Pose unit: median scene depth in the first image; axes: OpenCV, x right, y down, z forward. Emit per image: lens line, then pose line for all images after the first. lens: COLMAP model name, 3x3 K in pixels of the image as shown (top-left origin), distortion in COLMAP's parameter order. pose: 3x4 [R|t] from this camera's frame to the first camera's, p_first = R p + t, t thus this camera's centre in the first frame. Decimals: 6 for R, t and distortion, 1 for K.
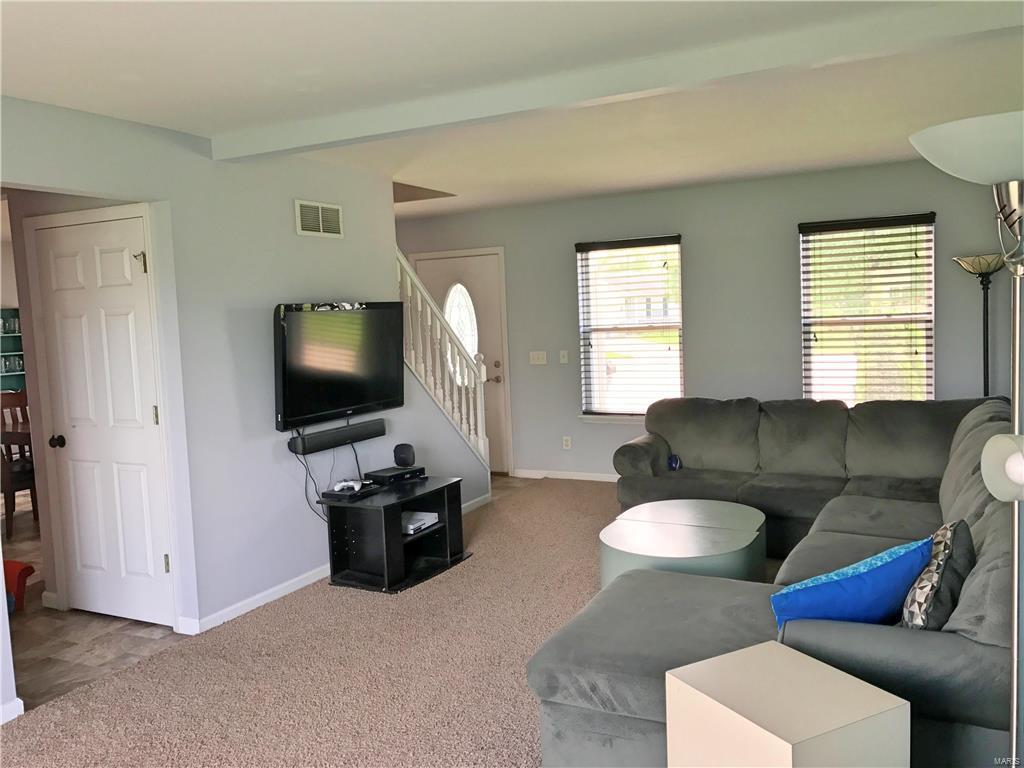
lens RADIAL K [[844.7, 0, 511.3], [0, 844.7, 368.8], [0, 0, 1]] dist [0.090011, -0.231461]
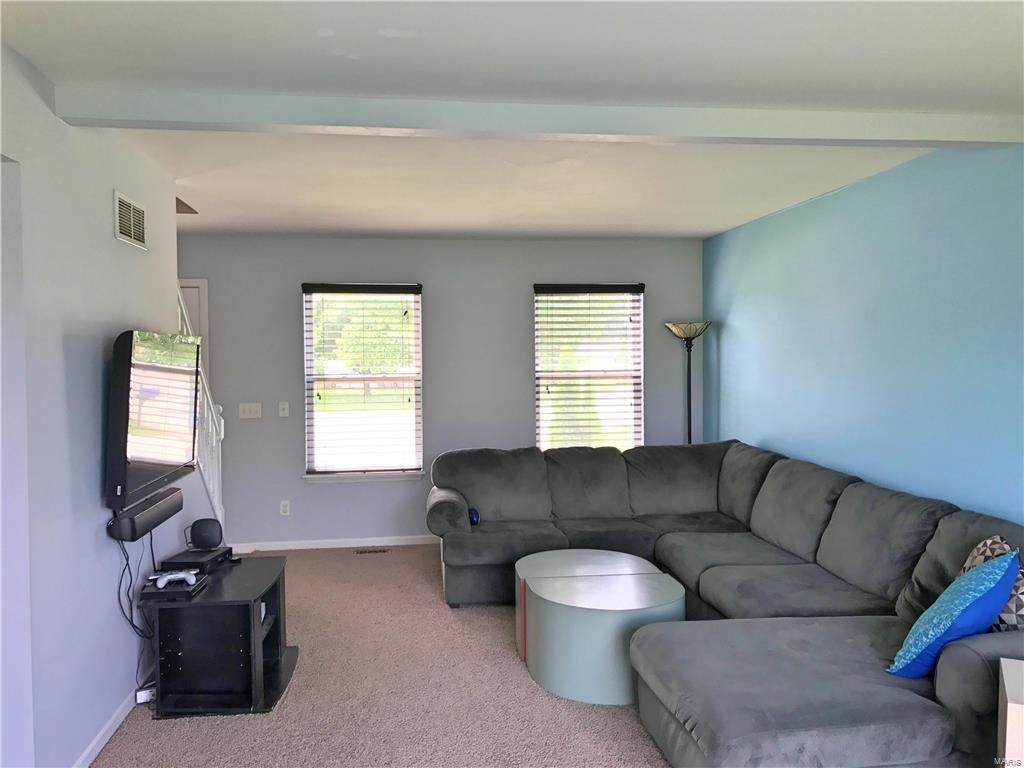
lens RADIAL K [[844.7, 0, 511.3], [0, 844.7, 368.8], [0, 0, 1]] dist [0.090011, -0.231461]
pose [[0.807348, 0.026968, 0.589458, -0.322050], [0.013234, 0.997876, -0.063779, 0.003917], [-0.589927, 0.059293, 0.805277, 0.171224]]
